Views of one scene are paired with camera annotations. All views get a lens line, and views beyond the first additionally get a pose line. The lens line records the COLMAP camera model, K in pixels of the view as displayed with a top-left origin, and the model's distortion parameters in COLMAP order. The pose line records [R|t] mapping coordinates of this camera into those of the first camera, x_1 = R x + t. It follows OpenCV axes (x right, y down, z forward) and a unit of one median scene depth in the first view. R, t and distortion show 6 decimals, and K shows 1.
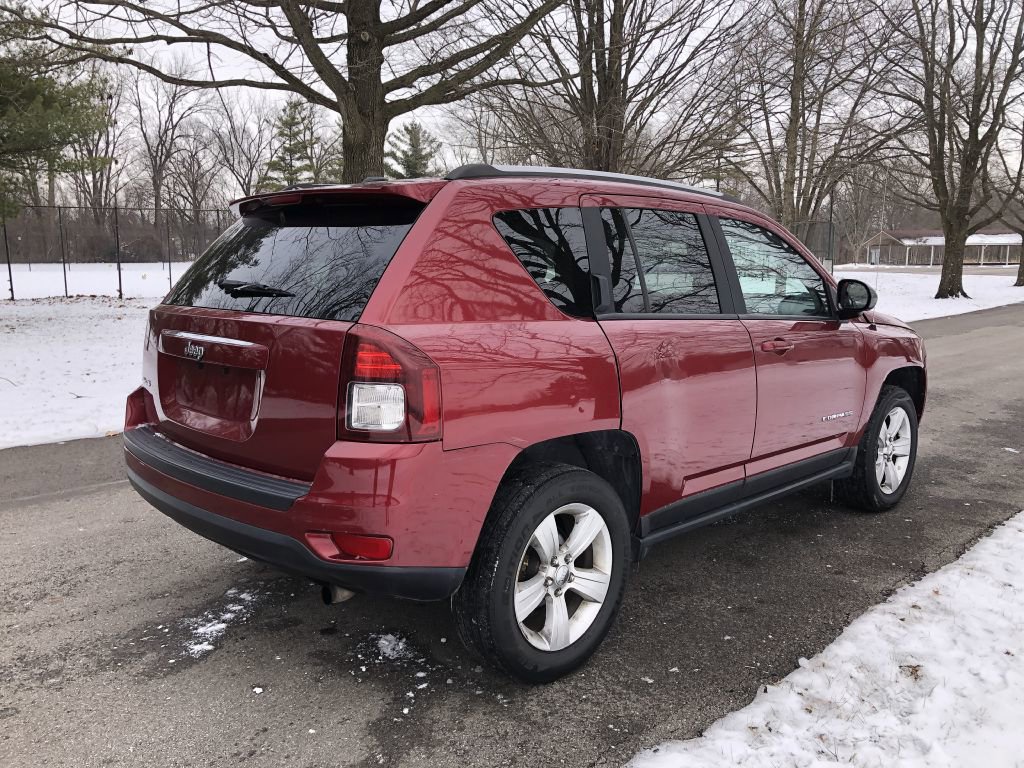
lens RADIAL K [[832.4, 0, 509.1], [0, 832.4, 382.7], [0, 0, 1]] dist [0.029130, -0.015143]
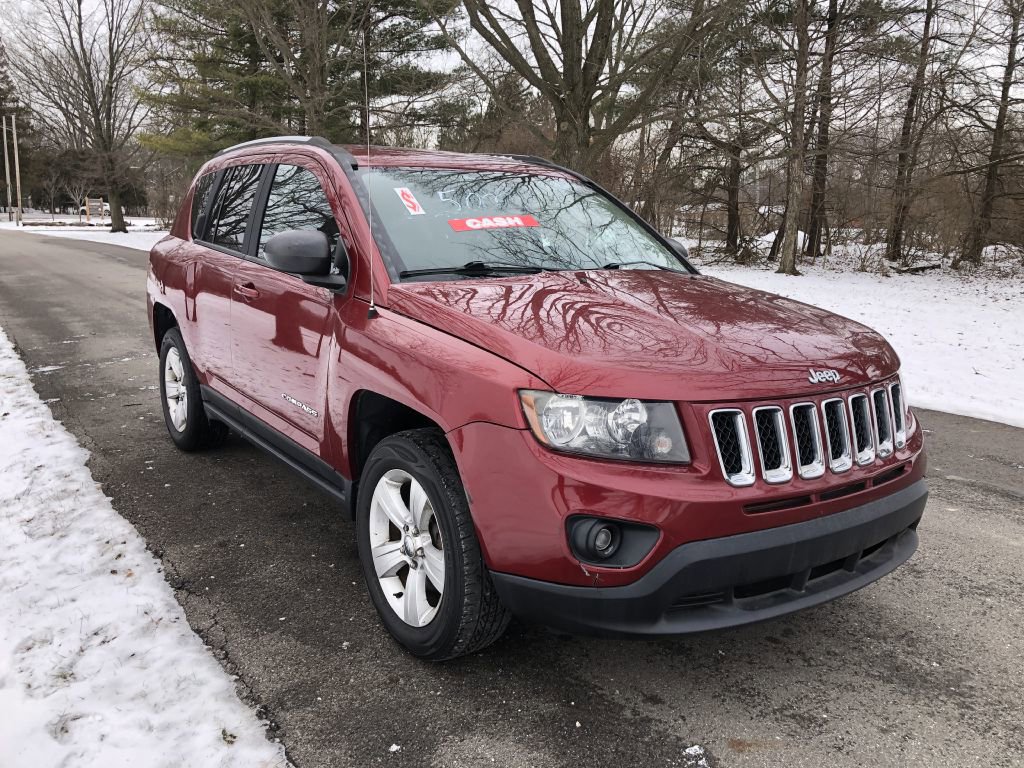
lens RADIAL K [[832.4, 0, 518.4], [0, 832.4, 385.4], [0, 0, 1]] dist [0.029130, -0.015143]
pose [[-0.162596, 0.182225, -0.969720, 1.289478], [-0.171126, 0.962697, 0.209598, -0.204754], [0.971740, 0.200024, -0.125347, 1.496559]]
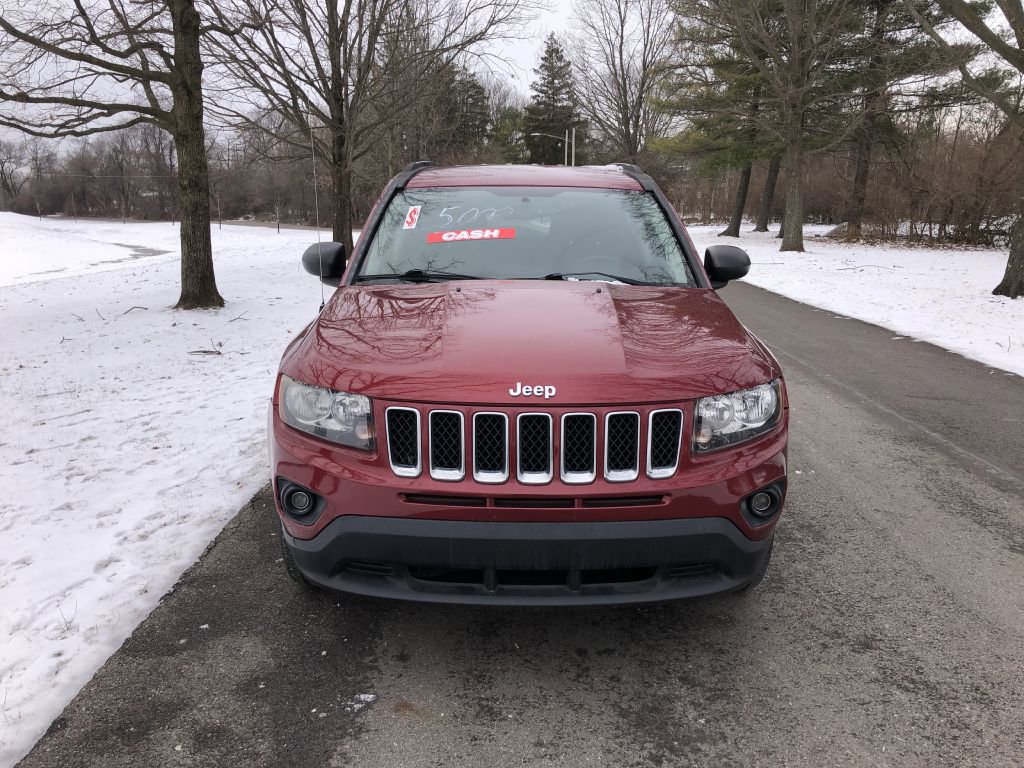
lens RADIAL K [[832.4, 0, 514.4], [0, 832.4, 380.0], [0, 0, 1]] dist [0.029130, -0.015143]
pose [[-0.695908, 0.137631, -0.704819, 1.094062], [-0.115855, 0.947090, 0.299330, -0.326968], [0.708724, 0.289963, -0.643142, 2.081477]]
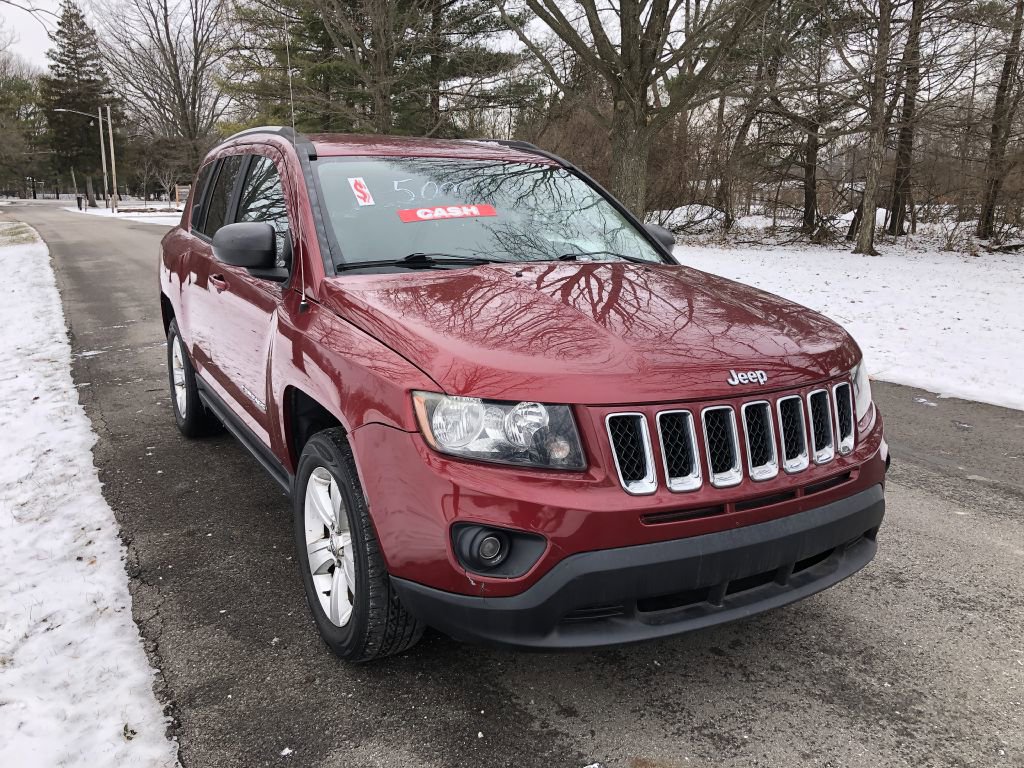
lens RADIAL K [[832.4, 0, 514.8], [0, 832.4, 384.1], [0, 0, 1]] dist [0.029130, -0.015143]
pose [[-0.254237, 0.200267, -0.946180, 1.236133], [-0.156820, 0.956843, 0.244661, -0.234477], [0.954343, 0.210582, -0.211859, 1.616734]]
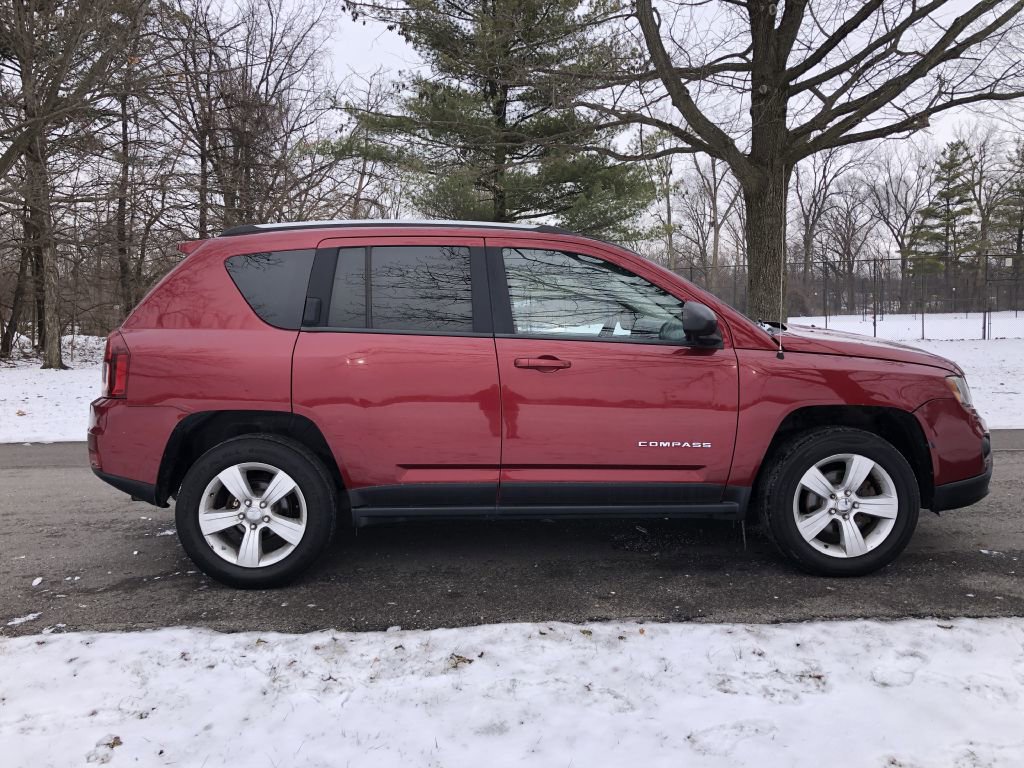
lens RADIAL K [[832.4, 0, 515.4], [0, 832.4, 386.4], [0, 0, 1]] dist [0.029130, -0.015143]
pose [[0.727687, 0.041615, -0.684646, 1.045798], [-0.082931, 0.996173, -0.027594, 0.017086], [0.680877, 0.076858, 0.728354, 0.213783]]
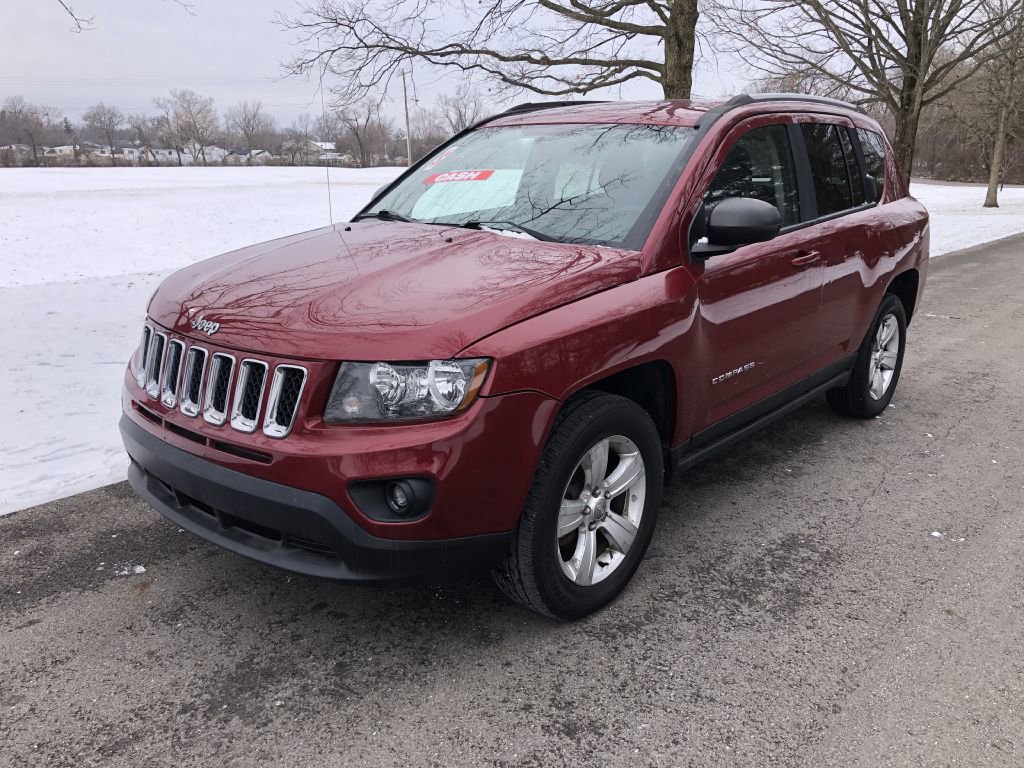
lens RADIAL K [[832.4, 0, 509.4], [0, 832.4, 381.3], [0, 0, 1]] dist [0.029130, -0.015143]
pose [[-0.996499, 0.009724, -0.083036, 0.403829], [-0.024579, 0.915248, 0.402140, -0.360064], [0.079909, 0.402773, -0.911805, 2.331793]]
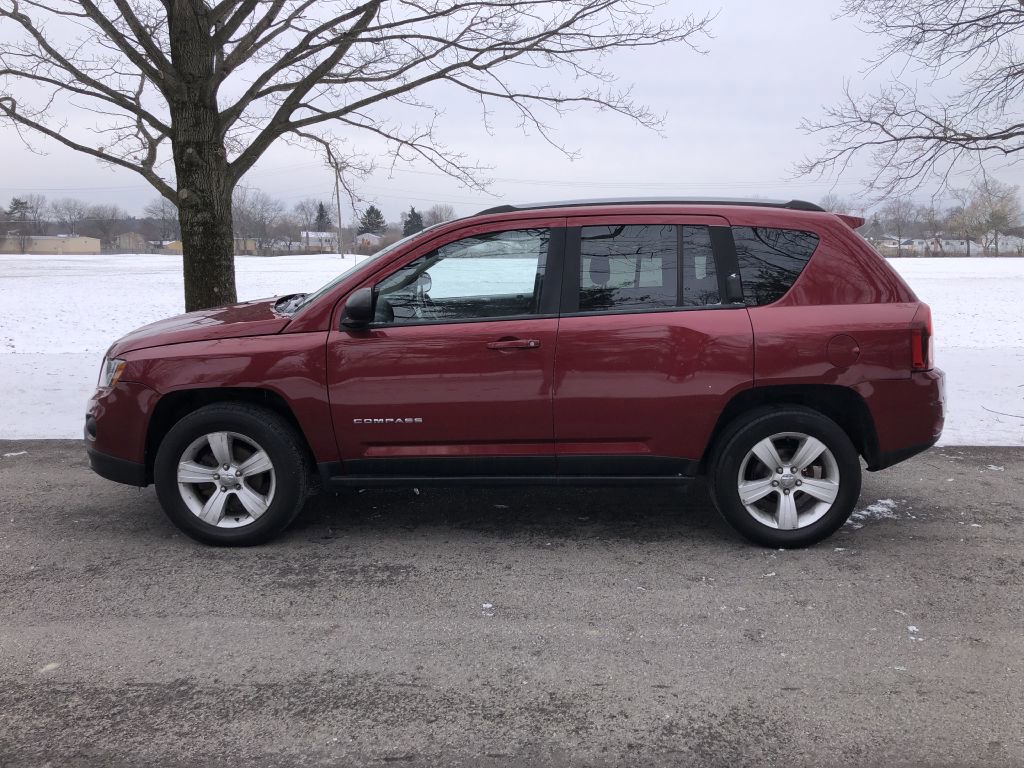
lens RADIAL K [[832.4, 0, 510.8], [0, 832.4, 382.2], [0, 0, 1]] dist [0.029130, -0.015143]
pose [[-0.697492, -0.126085, 0.705413, -0.830146], [0.101096, 0.957239, 0.271057, -0.357126], [-0.709425, 0.260375, -0.654920, 2.142677]]
